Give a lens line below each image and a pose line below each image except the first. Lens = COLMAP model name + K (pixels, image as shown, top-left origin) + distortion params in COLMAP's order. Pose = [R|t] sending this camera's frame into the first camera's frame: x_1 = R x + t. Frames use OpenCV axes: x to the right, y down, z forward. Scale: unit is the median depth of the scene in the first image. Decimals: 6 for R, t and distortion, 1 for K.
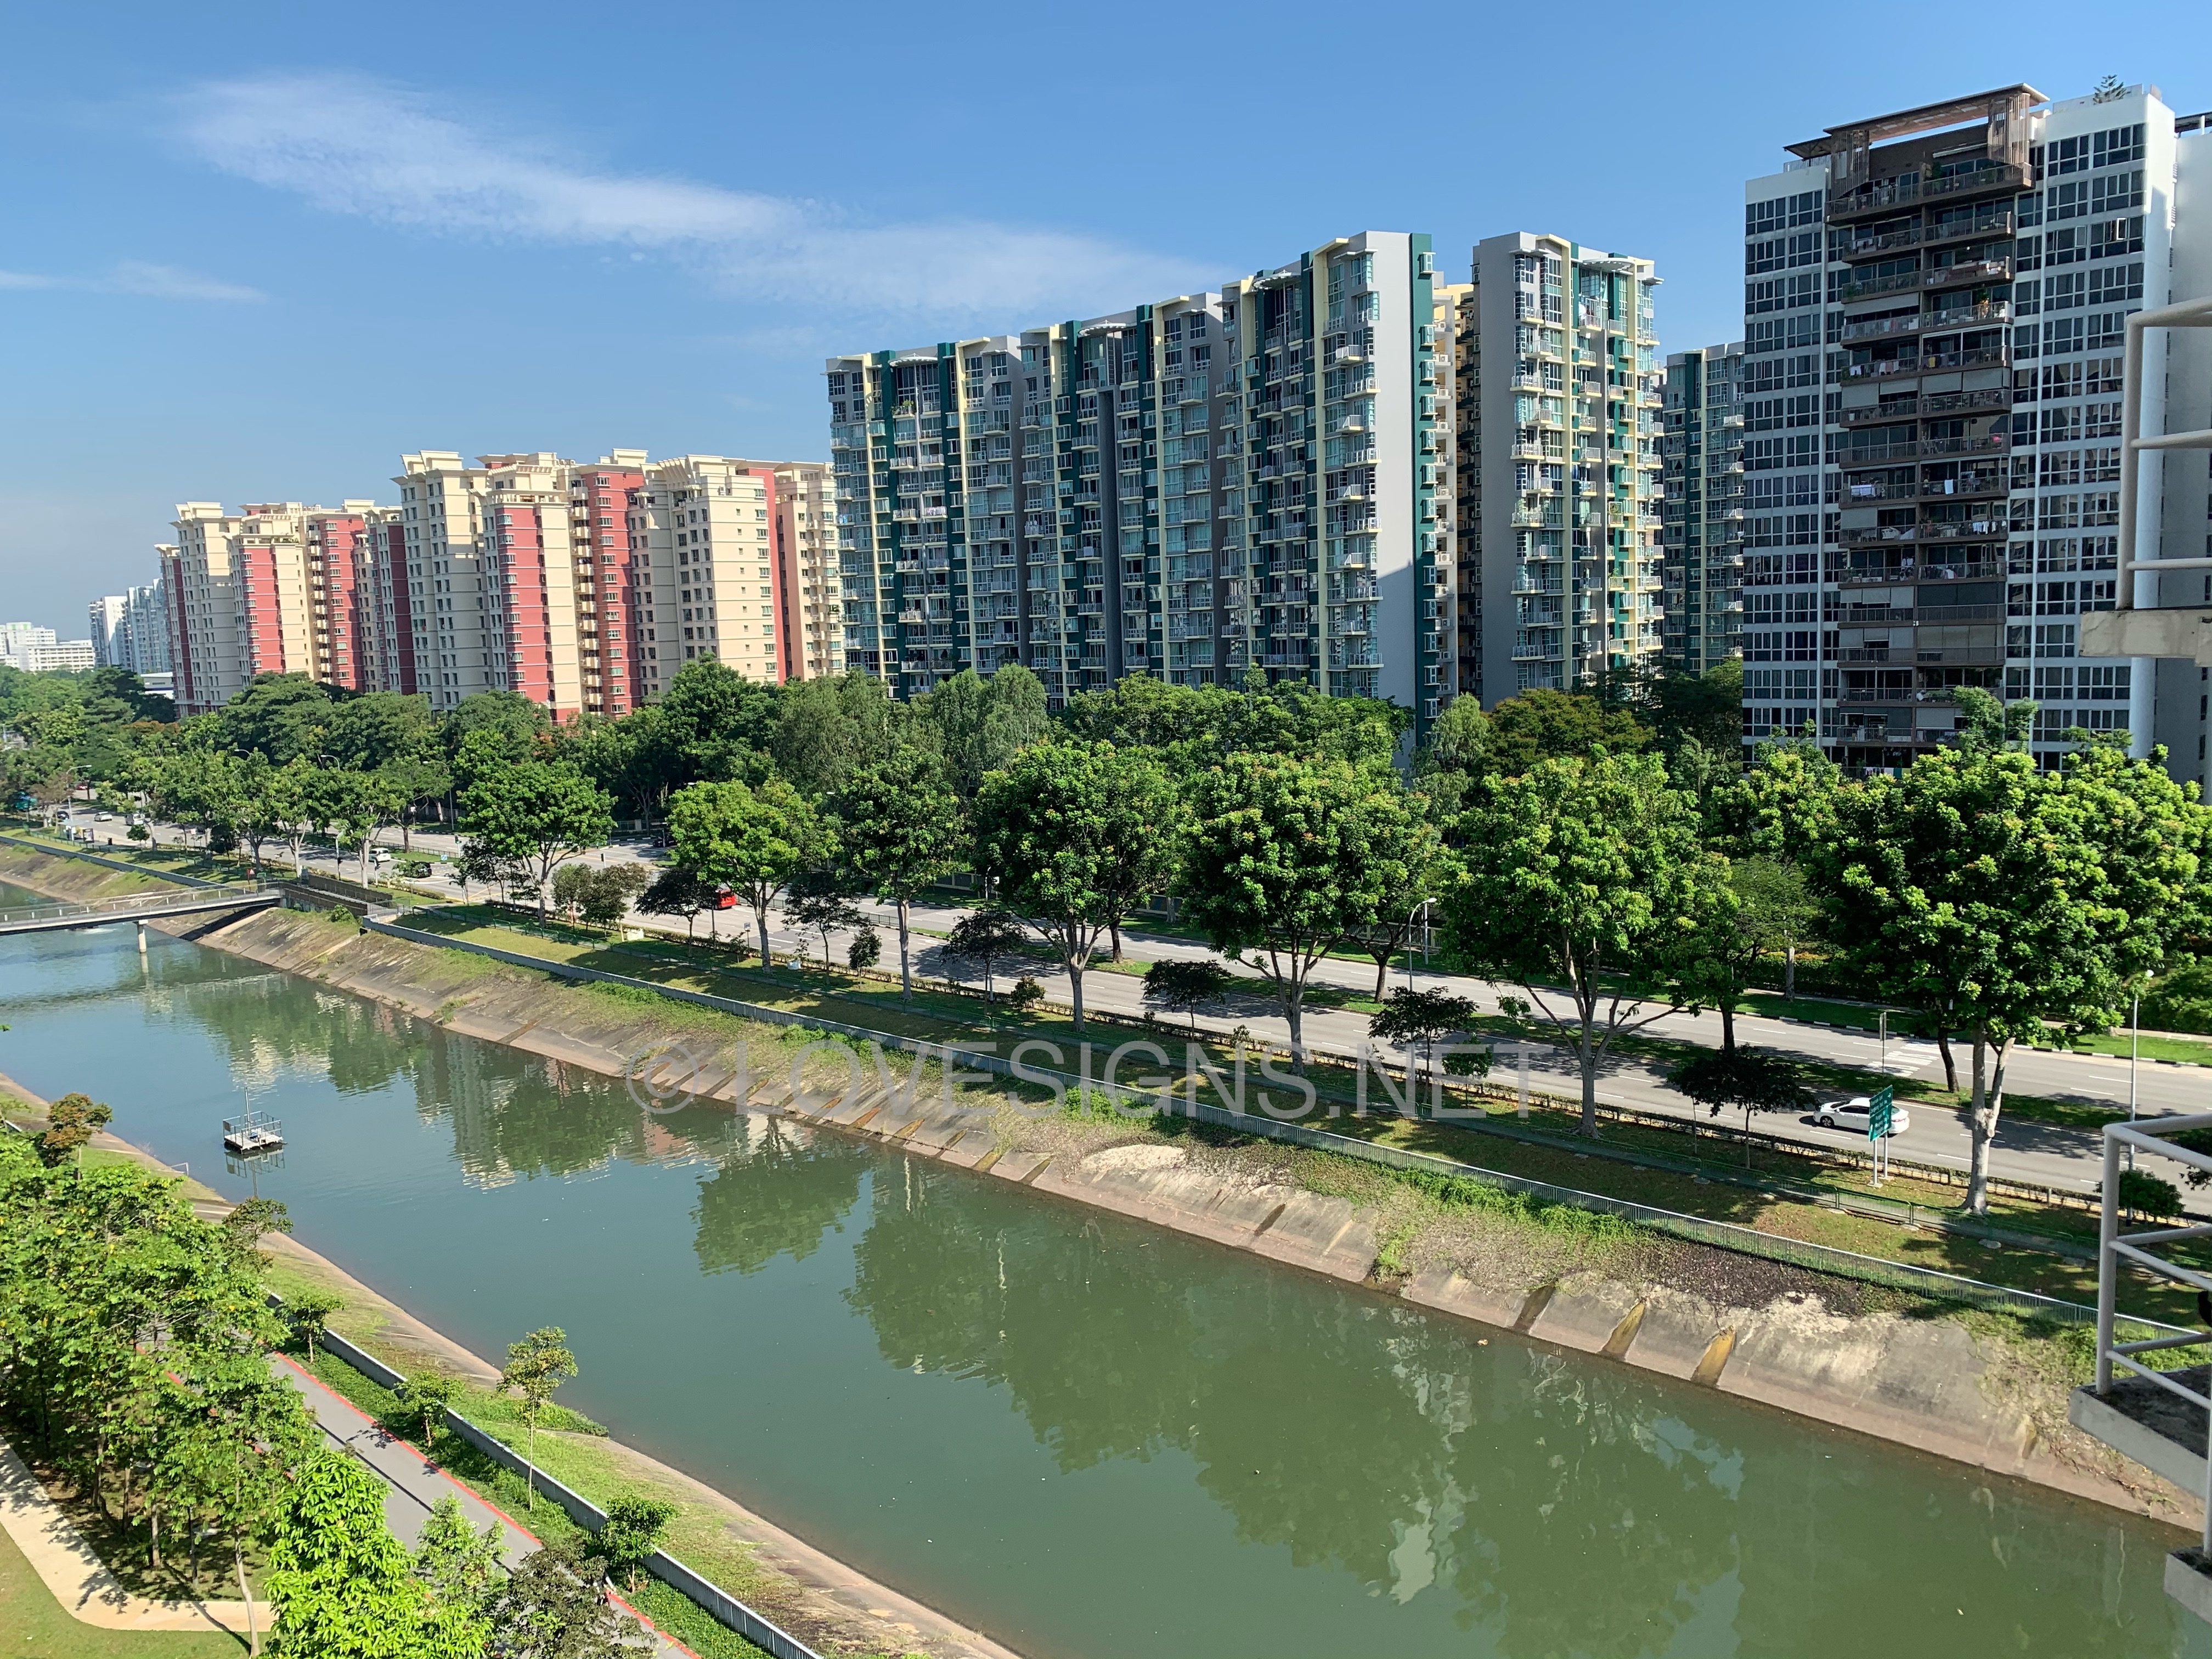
lens RADIAL K [[1725.4, 0, 1106.0], [0, 1725.4, 829.5], [0, 0, 1]] dist [0.014436, -0.003872]
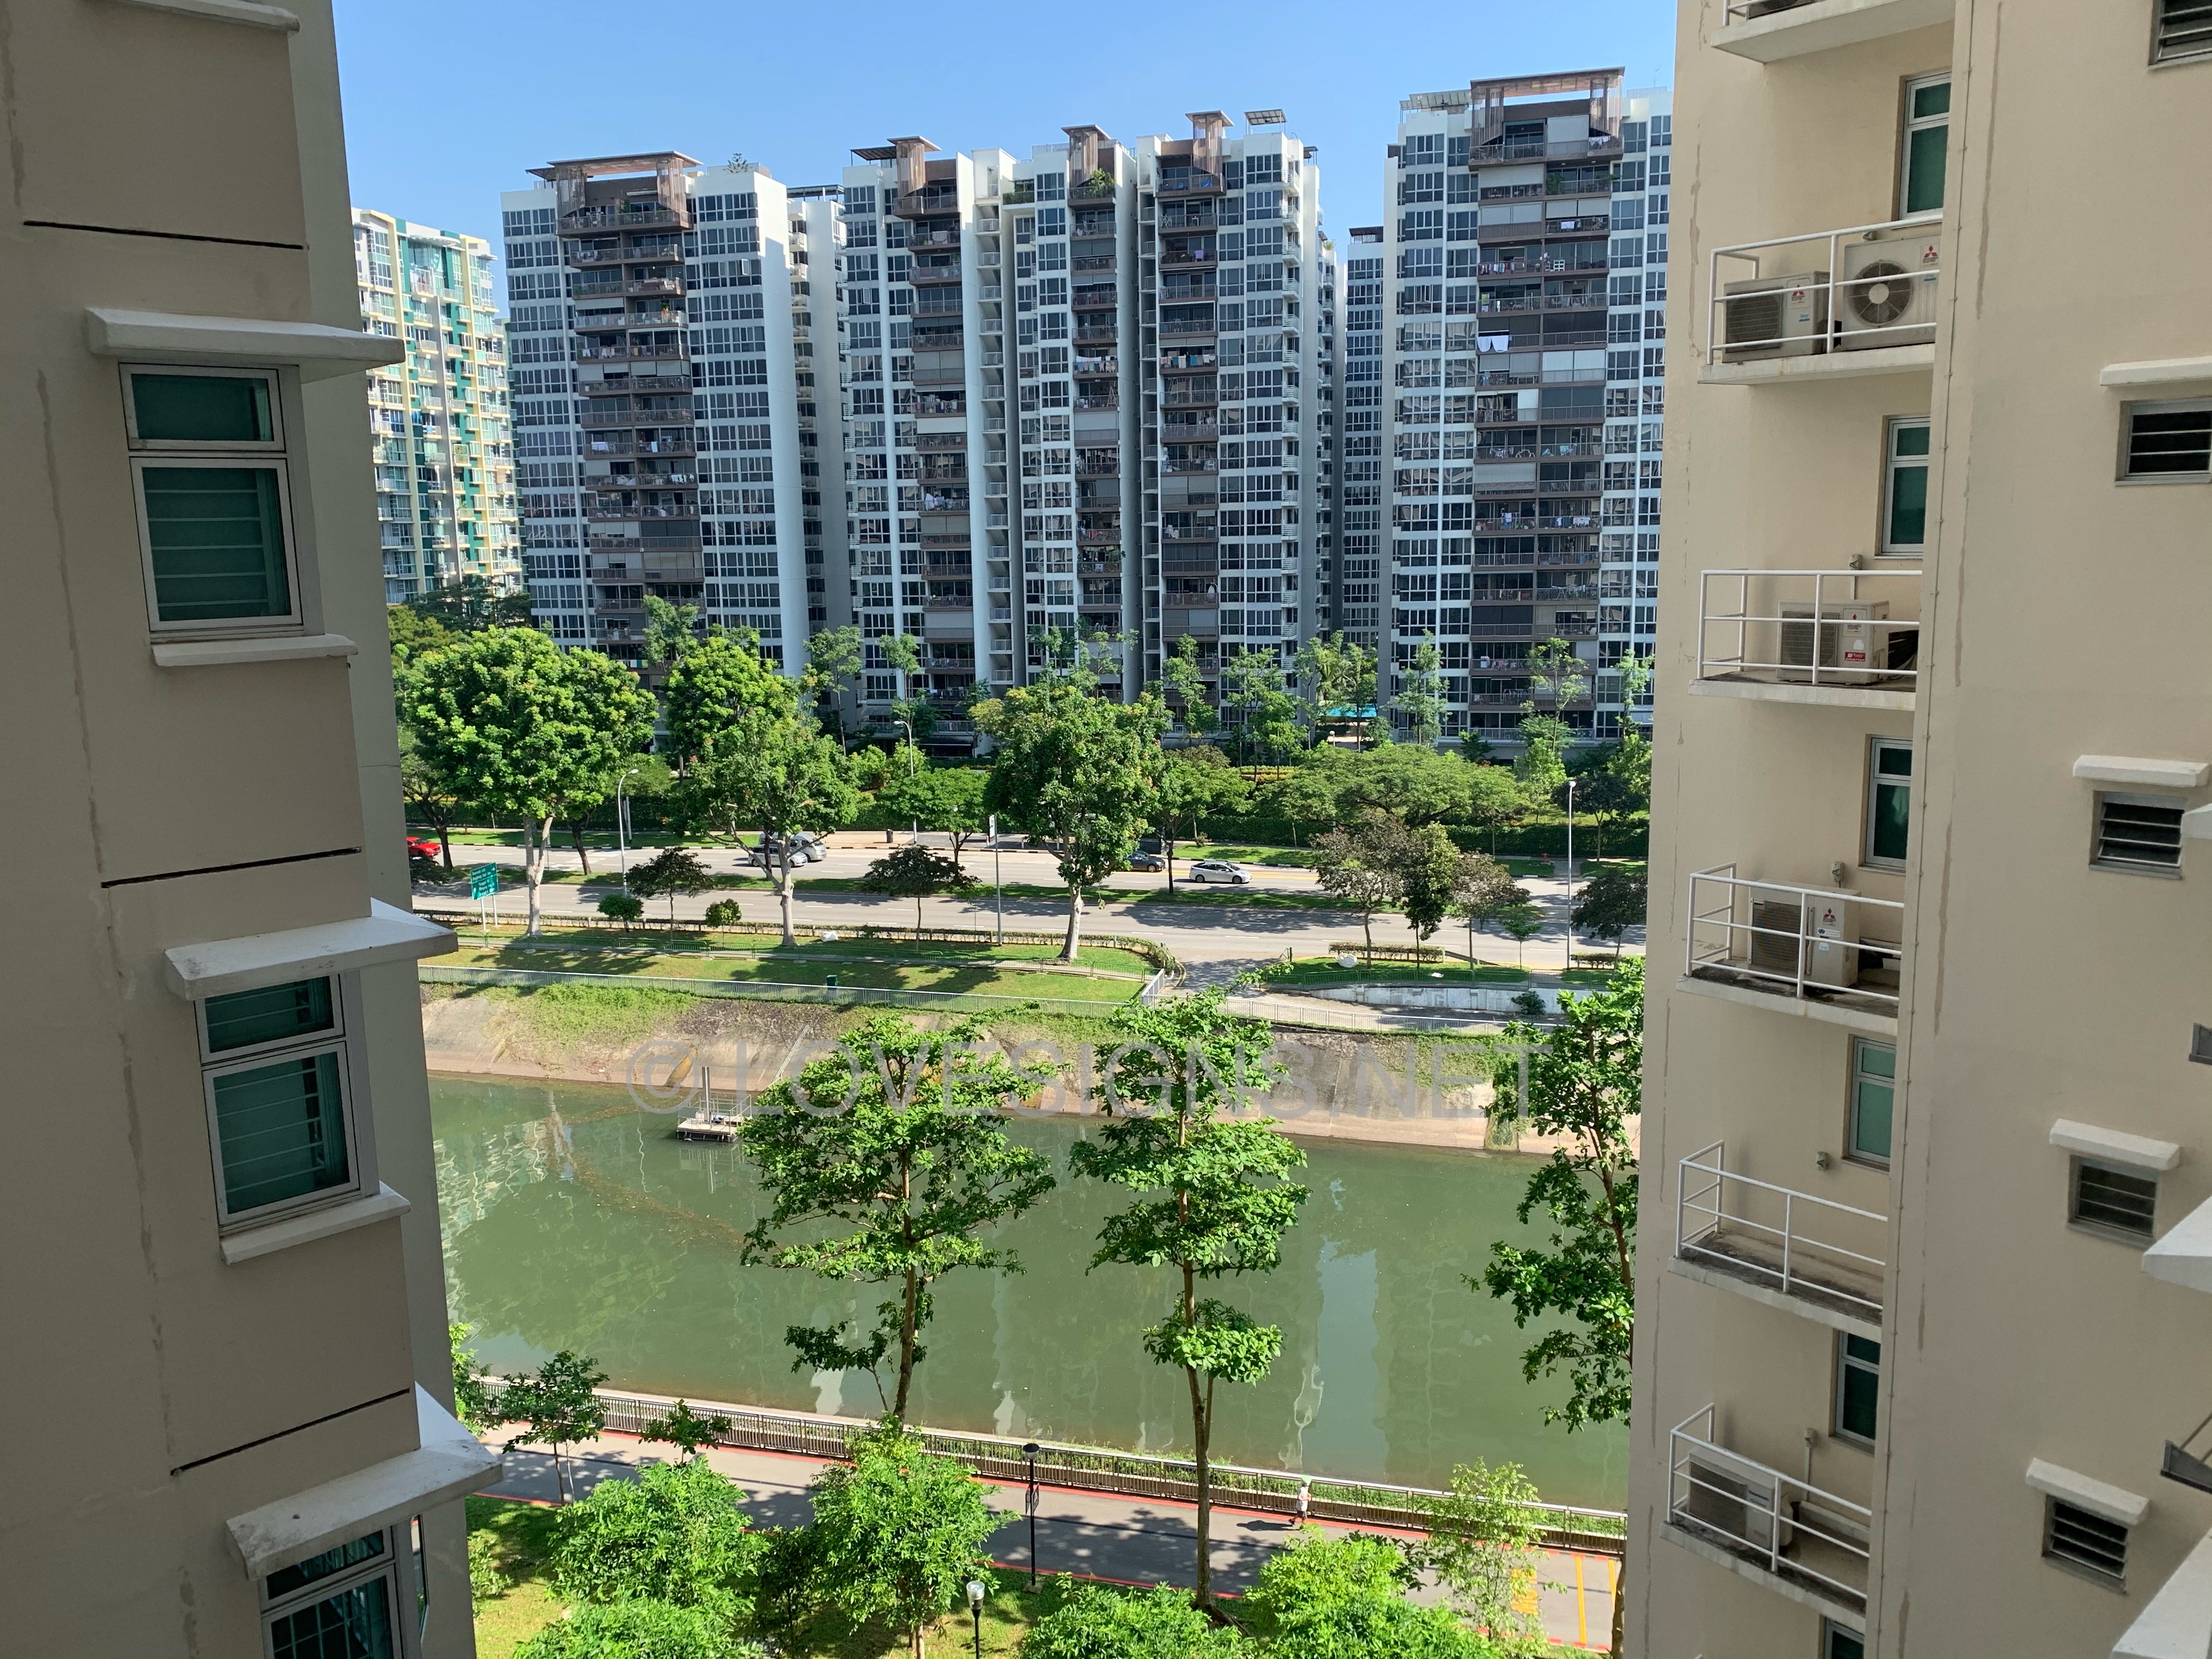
lens RADIAL K [[1725.4, 0, 1106.0], [0, 1725.4, 829.5], [0, 0, 1]] dist [0.014436, -0.003872]
pose [[0.878286, -0.059031, 0.474477, 0.153813], [0.041712, 0.998026, 0.046956, 0.052200], [-0.476312, -0.021450, 0.879015, -0.370668]]
